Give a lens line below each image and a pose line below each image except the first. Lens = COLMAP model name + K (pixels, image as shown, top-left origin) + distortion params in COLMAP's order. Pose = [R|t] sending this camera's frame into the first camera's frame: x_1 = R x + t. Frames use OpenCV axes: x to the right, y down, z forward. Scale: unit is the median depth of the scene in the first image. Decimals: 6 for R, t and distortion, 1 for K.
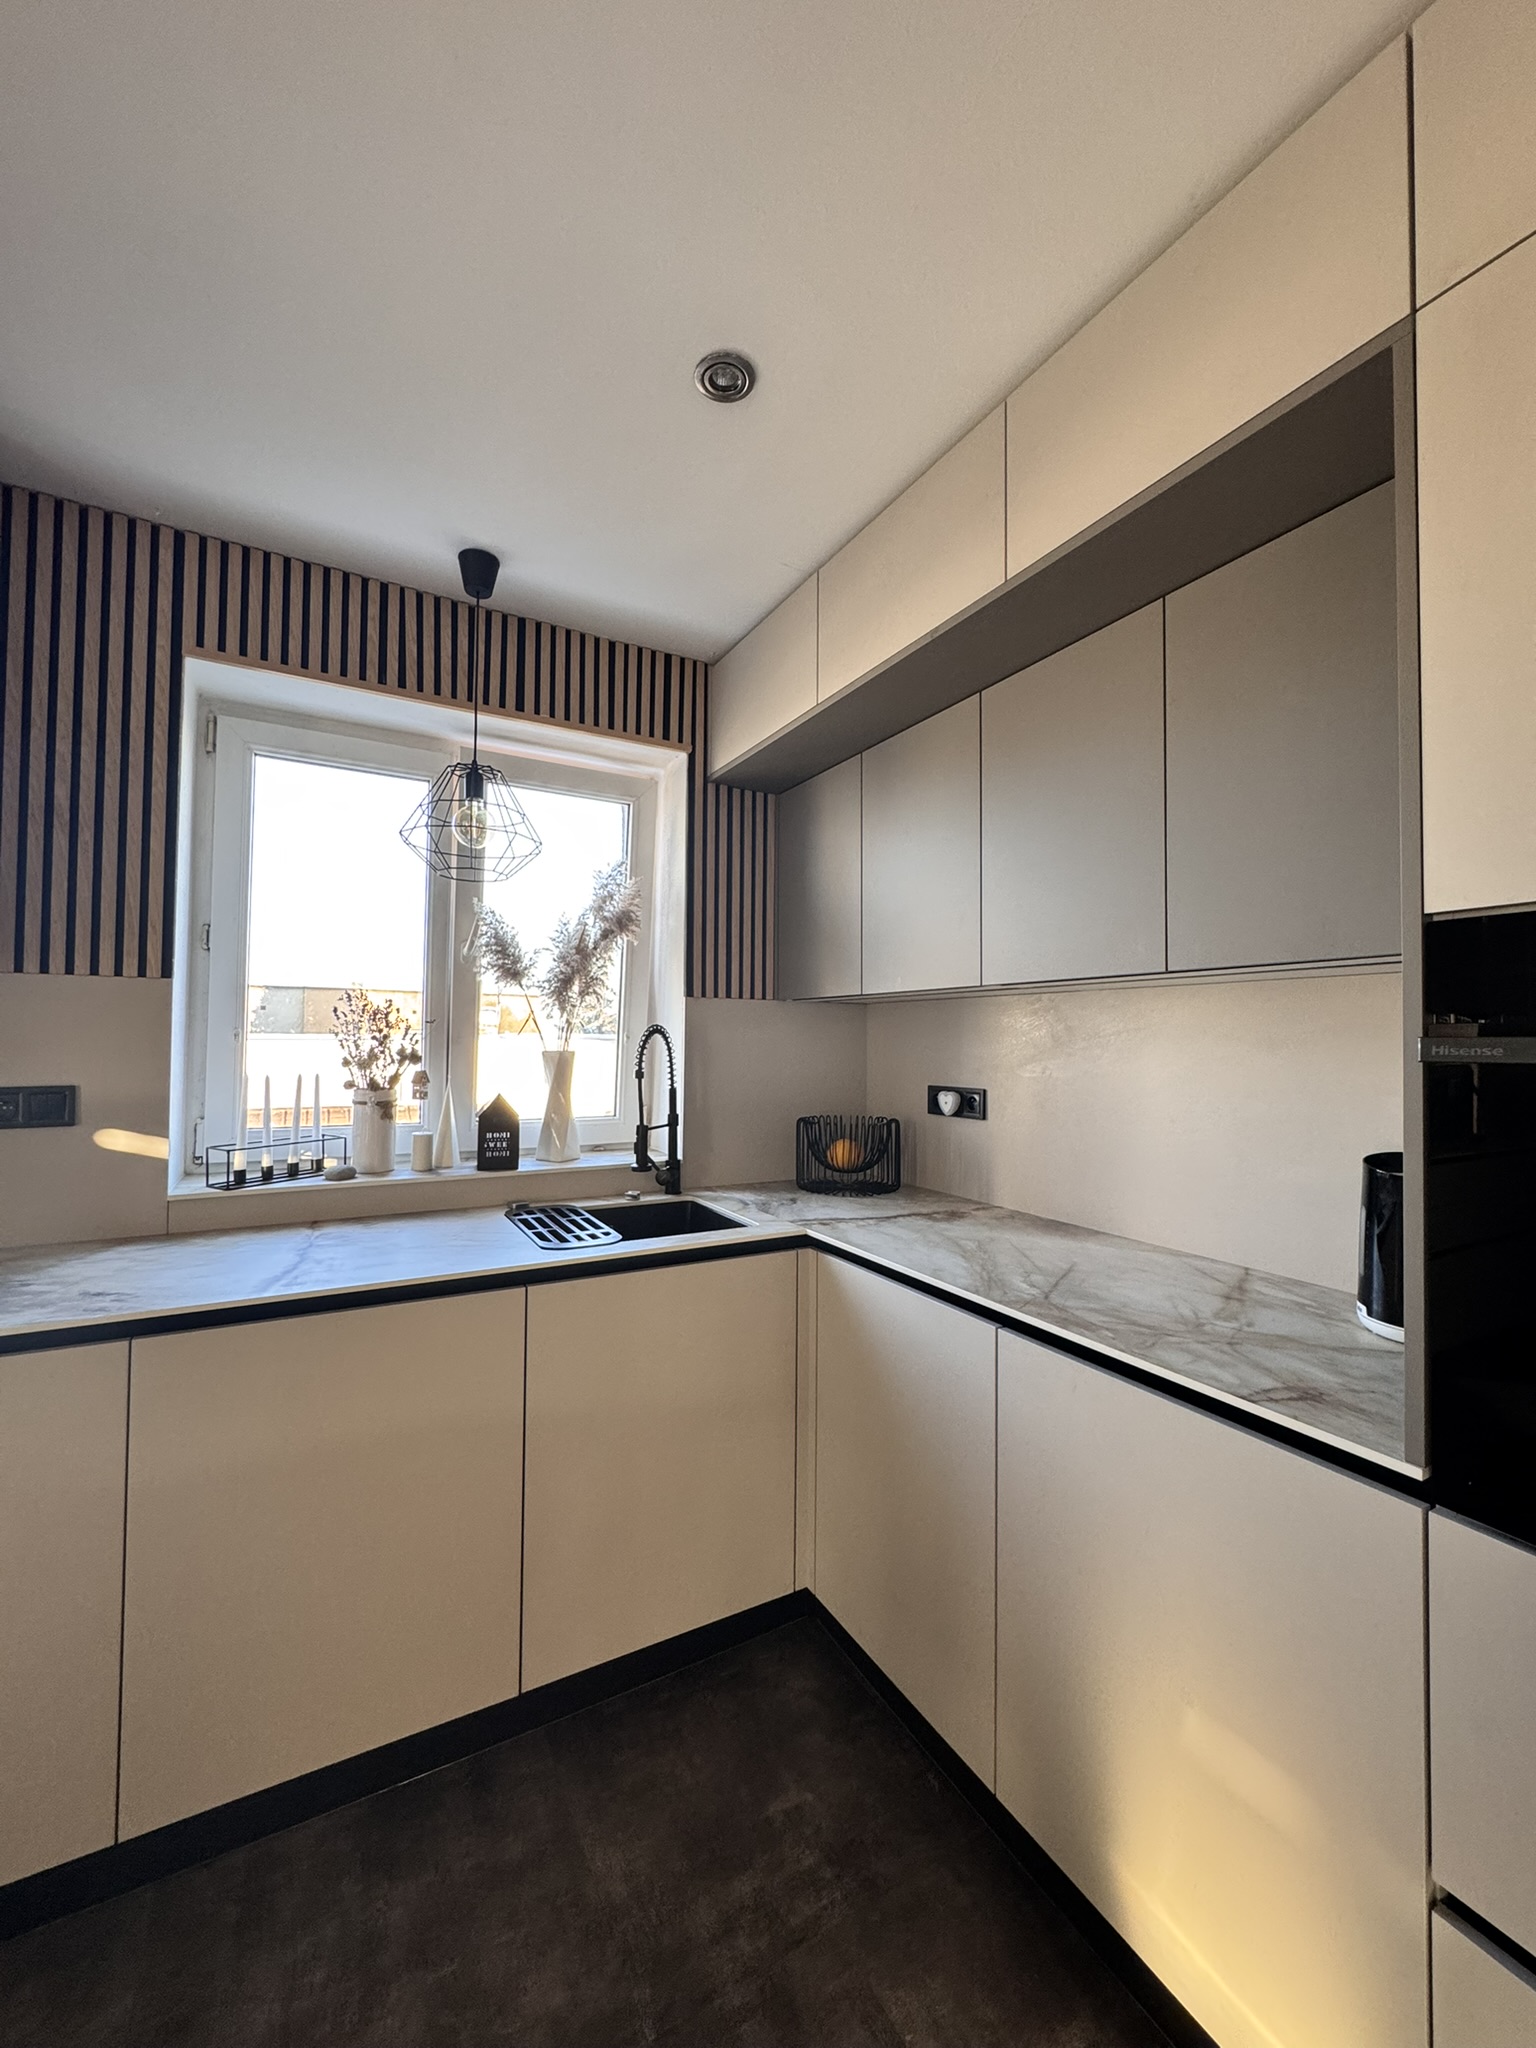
lens RADIAL K [[820.3, 0, 765.8], [0, 820.3, 1022.0], [0, 0, 1]] dist [-0.003511, 0.000253]
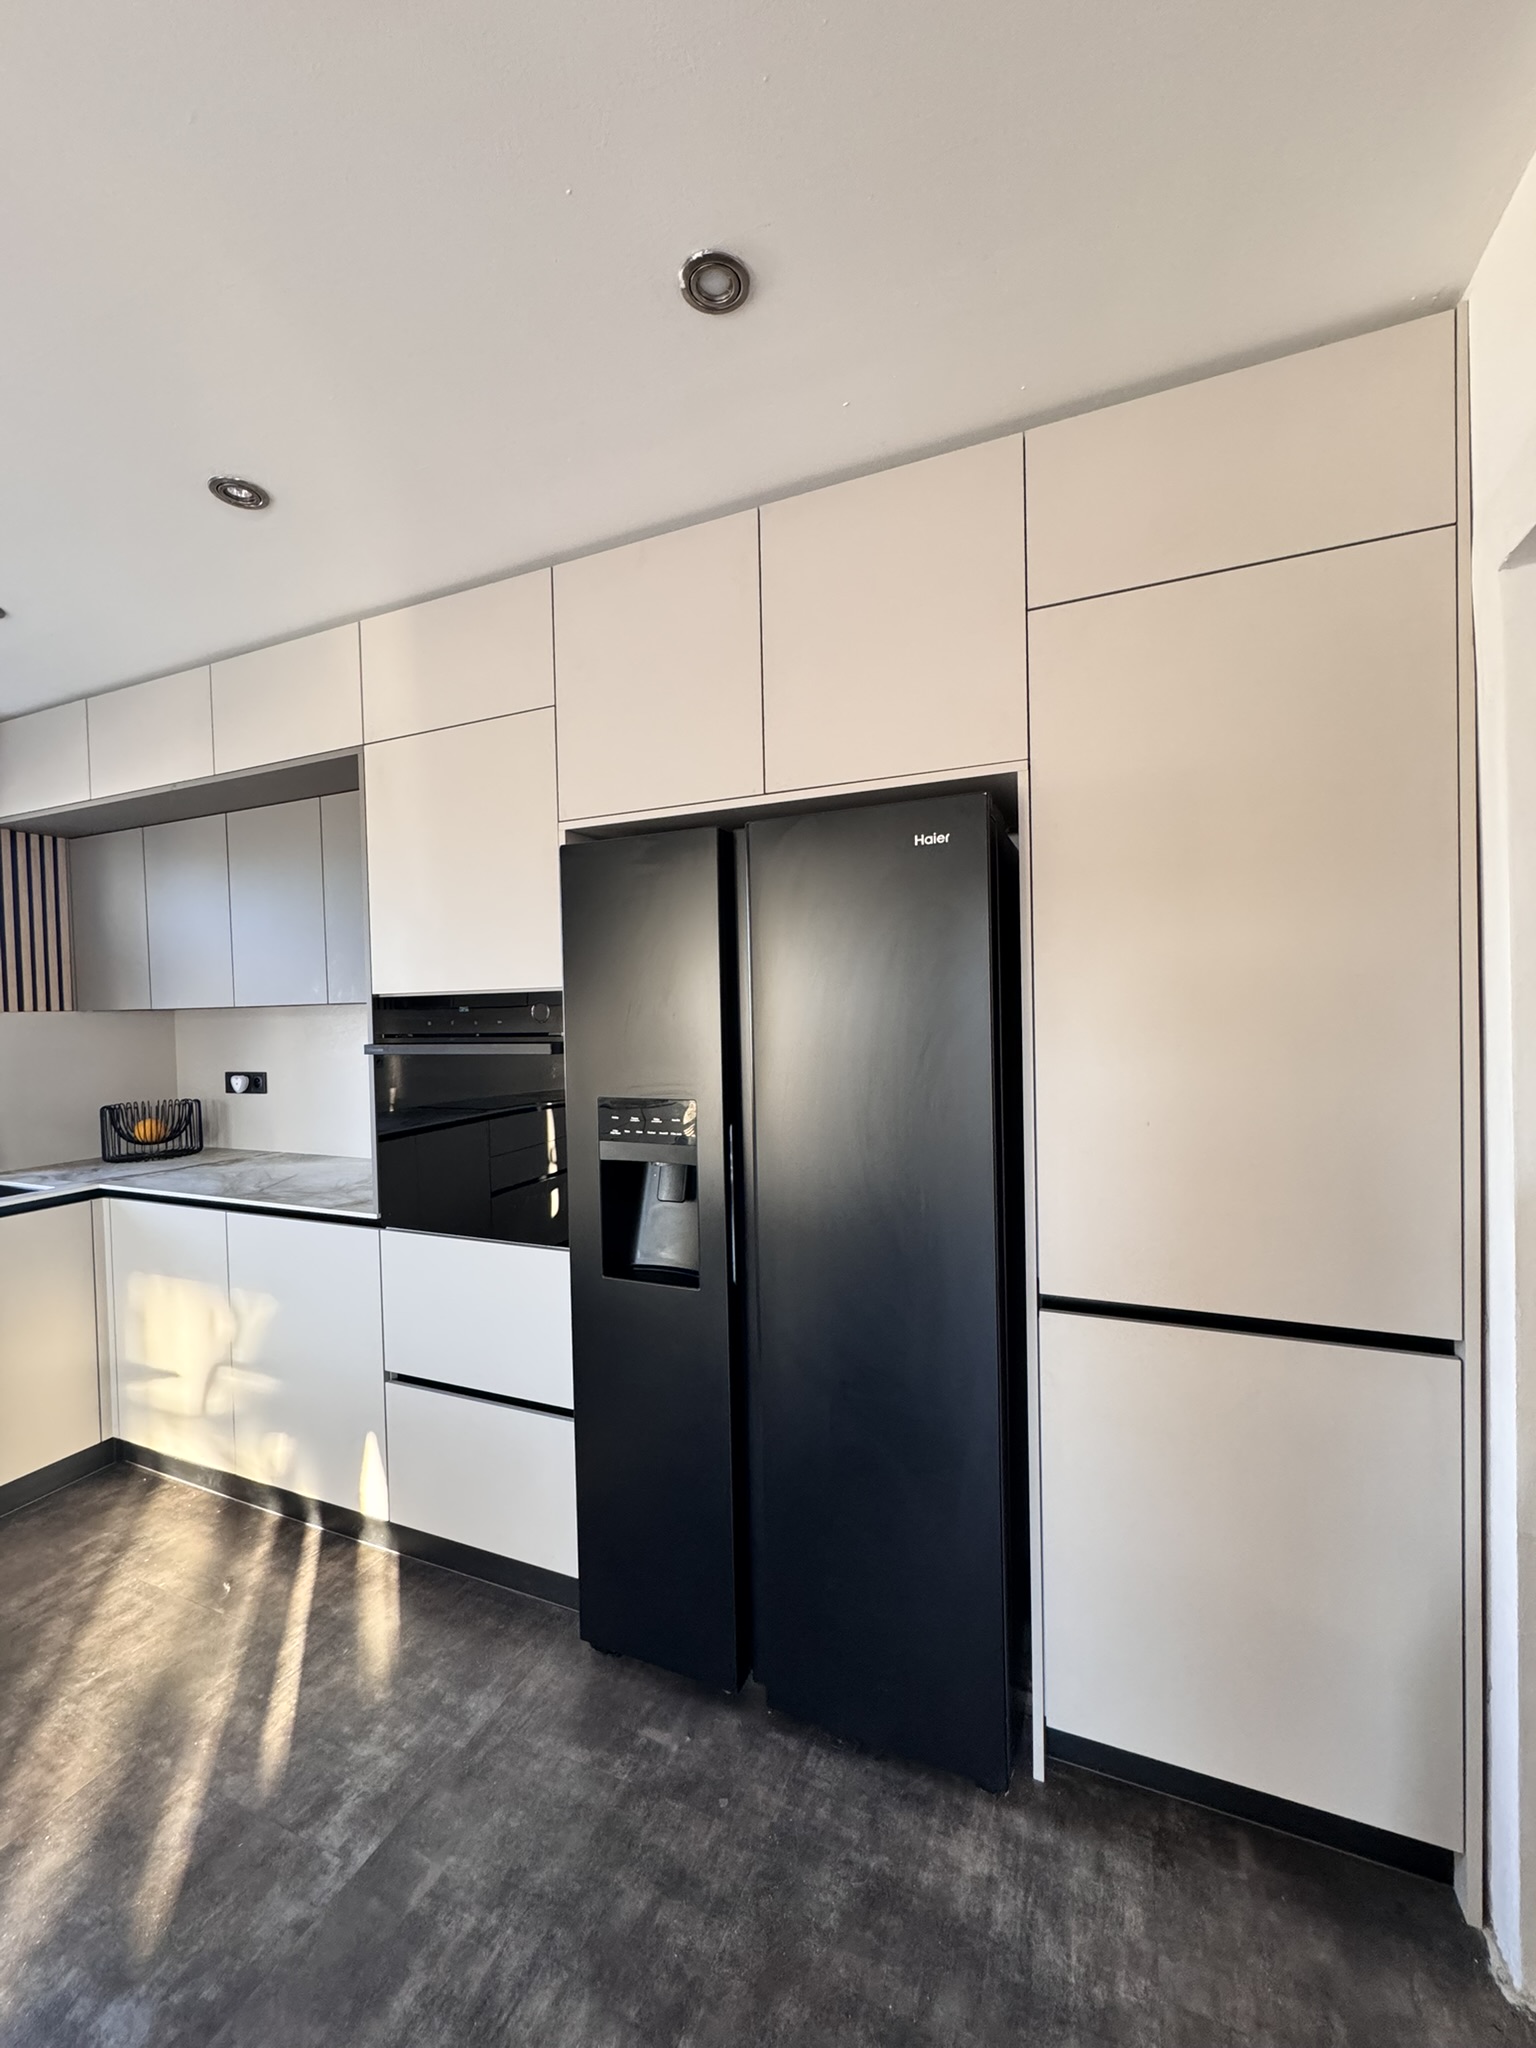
lens RADIAL K [[820.3, 0, 773.2], [0, 820.3, 1023.3], [0, 0, 1]] dist [-0.003511, 0.000253]
pose [[0.784933, -0.039485, 0.618321, 0.132609], [0.015858, 0.998921, 0.043659, -0.081323], [-0.619377, -0.024464, 0.784712, -1.043539]]
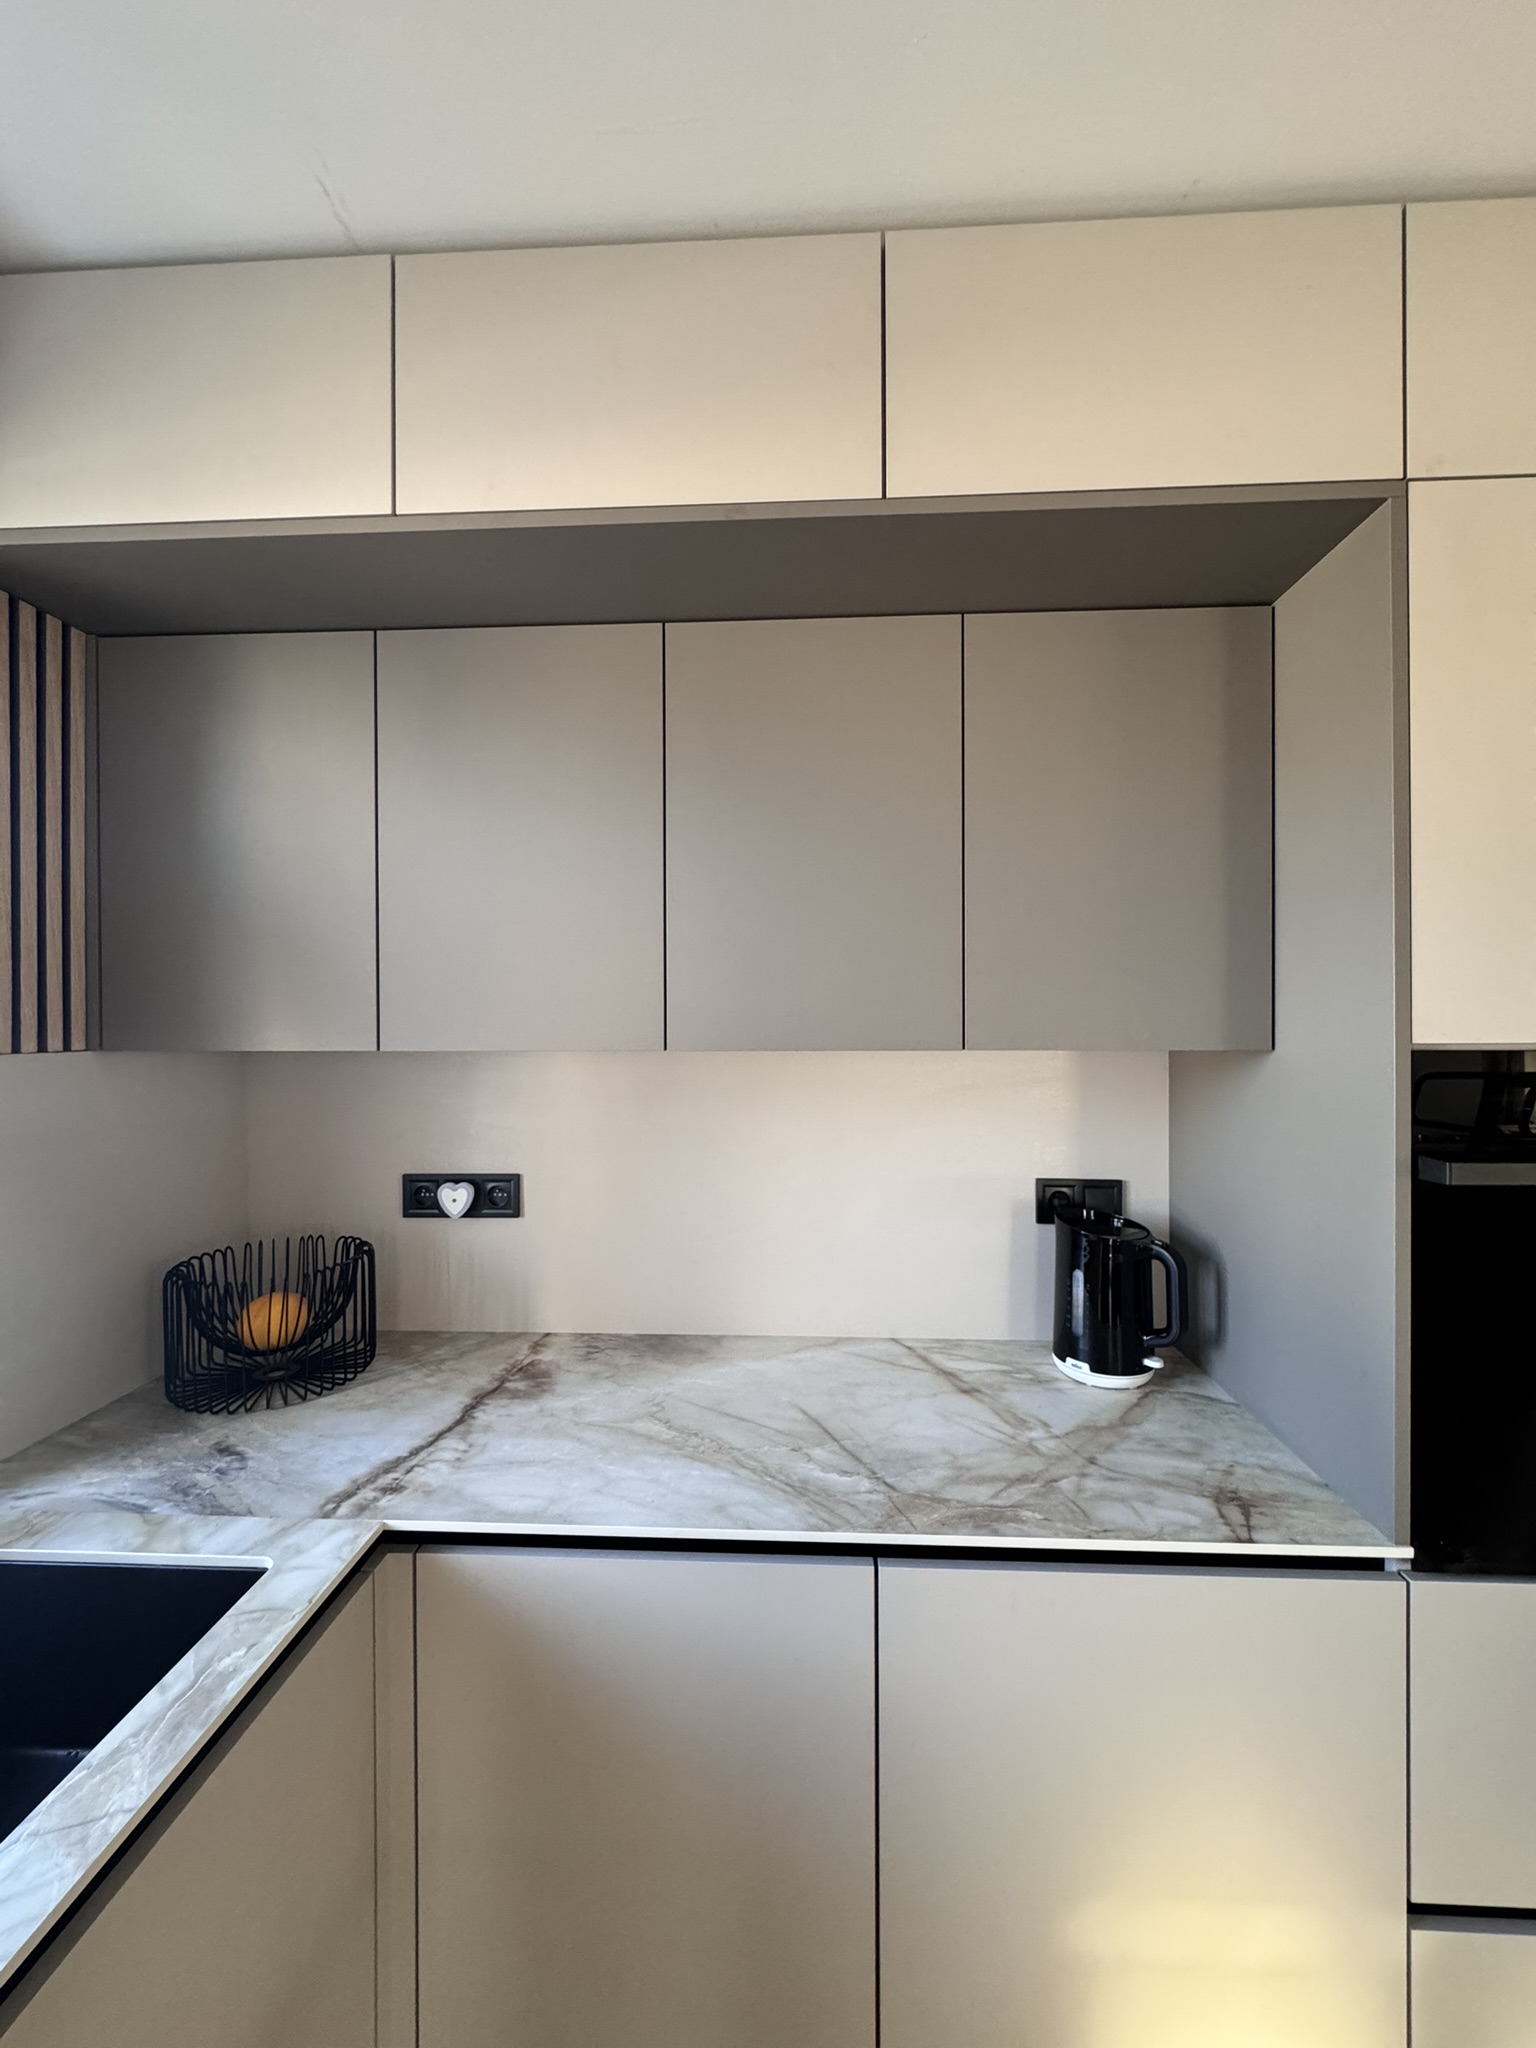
lens RADIAL K [[820.3, 0, 770.1], [0, 820.3, 1021.3], [0, 0, 1]] dist [-0.003511, 0.000253]
pose [[0.526004, -0.012434, 0.850391, -0.352220], [-0.010371, 0.999725, 0.021032, -0.107549], [-0.850419, -0.019883, 0.525731, 0.703581]]
